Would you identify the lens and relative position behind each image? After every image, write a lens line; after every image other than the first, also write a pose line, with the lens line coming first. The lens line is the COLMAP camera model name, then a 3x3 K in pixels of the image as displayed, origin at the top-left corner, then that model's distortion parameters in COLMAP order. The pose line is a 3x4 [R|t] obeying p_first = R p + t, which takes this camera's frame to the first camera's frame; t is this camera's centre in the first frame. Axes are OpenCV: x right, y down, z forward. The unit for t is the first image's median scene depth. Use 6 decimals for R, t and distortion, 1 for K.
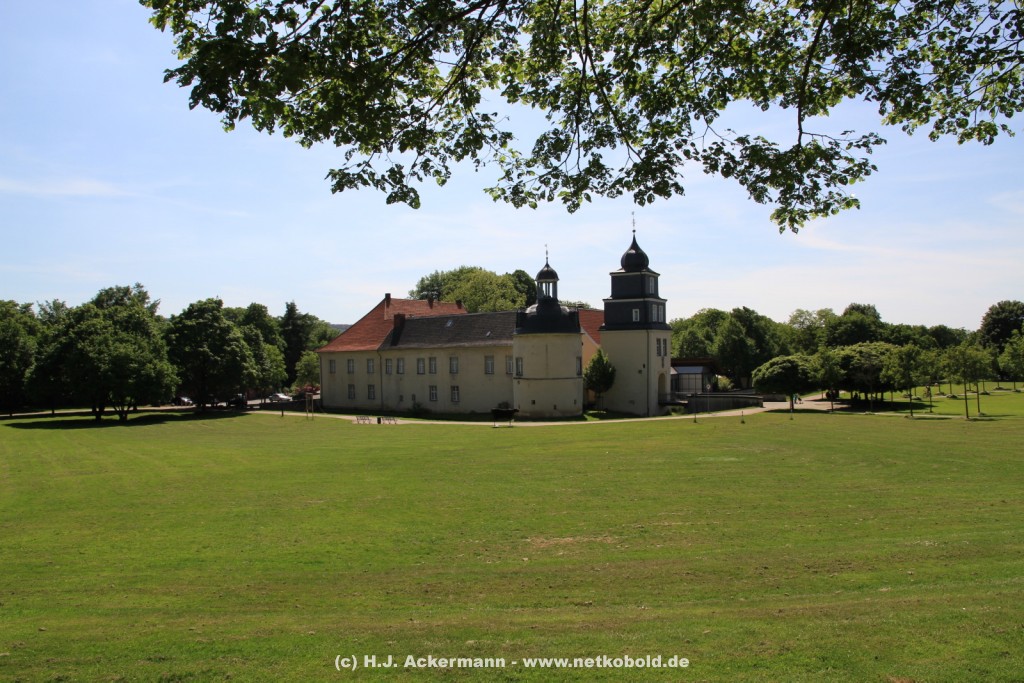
lens RADIAL K [[712.1, 0, 508.7], [0, 712.1, 336.0], [0, 0, 1]] dist [-0.113890, 0.088327]
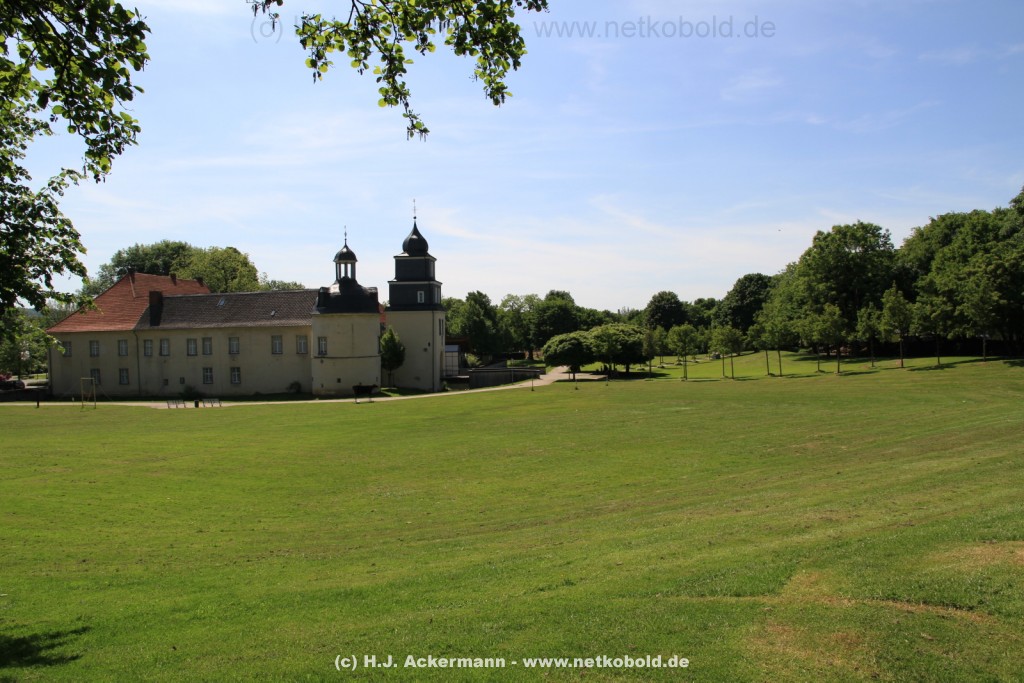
lens RADIAL K [[712.1, 0, 508.7], [0, 712.1, 336.0], [0, 0, 1]] dist [-0.113890, 0.088327]
pose [[0.883281, -0.004024, 0.468827, -0.199721], [-0.007974, 0.999690, 0.023603, 0.002933], [-0.468776, -0.024587, 0.882975, -0.009217]]
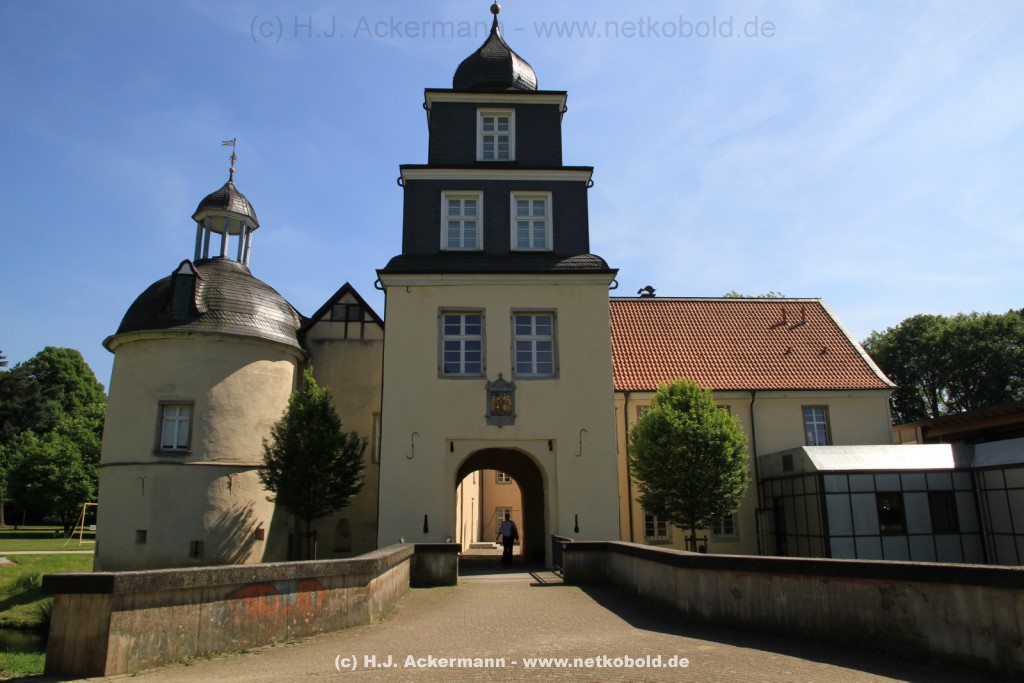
lens RADIAL K [[712.1, 0, 508.7], [0, 712.1, 336.0], [0, 0, 1]] dist [-0.113890, 0.088327]
pose [[0.559763, -0.187289, -0.807210, 0.412948], [0.020215, 0.976920, -0.212647, 0.065357], [0.828406, 0.102715, 0.550630, 0.853210]]
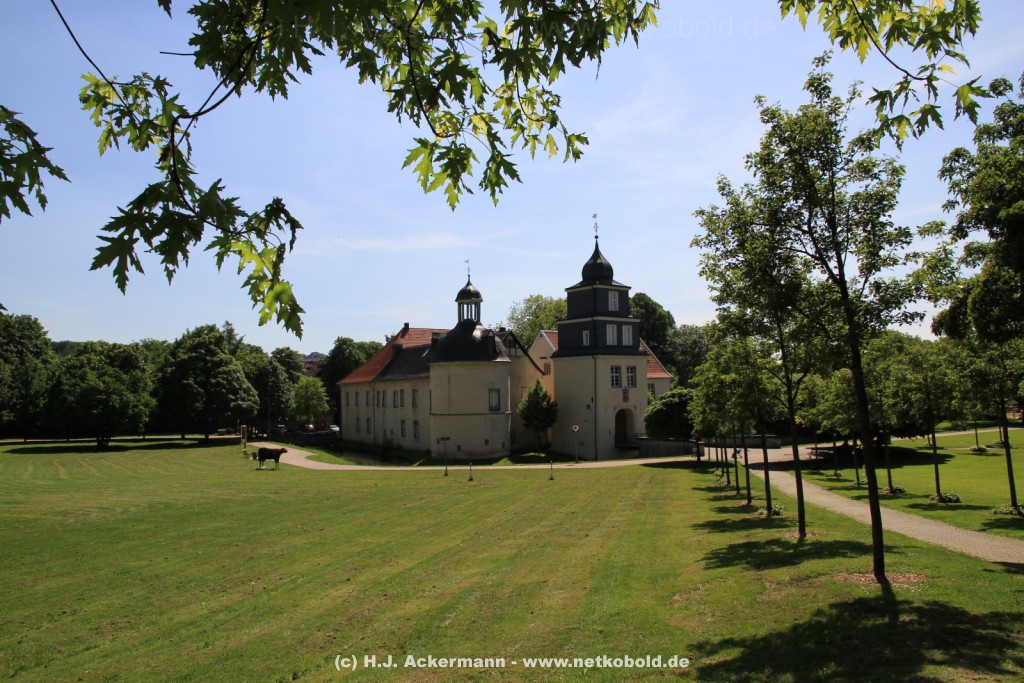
lens RADIAL K [[712.1, 0, 508.7], [0, 712.1, 336.0], [0, 0, 1]] dist [-0.113890, 0.088327]
pose [[0.932793, -0.028998, -0.359243, 0.380407], [0.013497, 0.998869, -0.045583, 0.004522], [0.360159, 0.037671, 0.932130, 0.191356]]
